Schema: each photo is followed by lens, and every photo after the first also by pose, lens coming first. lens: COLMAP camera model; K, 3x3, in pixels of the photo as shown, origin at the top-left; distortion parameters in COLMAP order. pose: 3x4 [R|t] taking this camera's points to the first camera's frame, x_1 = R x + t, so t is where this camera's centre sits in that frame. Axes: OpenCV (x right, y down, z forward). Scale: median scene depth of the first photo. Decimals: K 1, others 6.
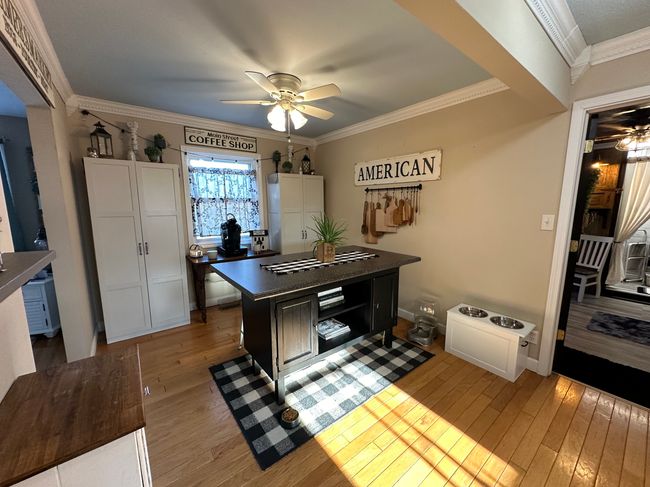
lens RADIAL K [[259.4, 0, 323.8], [0, 259.4, 240.6], [0, 0, 1]] dist [-0.000019, -0.000156]
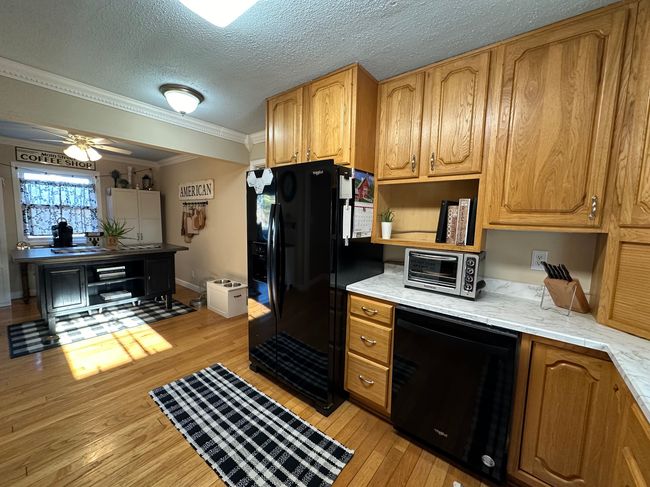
lens RADIAL K [[259.4, 0, 323.5], [0, 259.4, 242.4], [0, 0, 1]] dist [-0.000019, -0.000156]
pose [[0.971697, 0.006462, 0.236143, 0.573094], [0.005241, 0.998790, -0.048897, 0.082480], [-0.236174, 0.048751, 0.970487, -0.506320]]
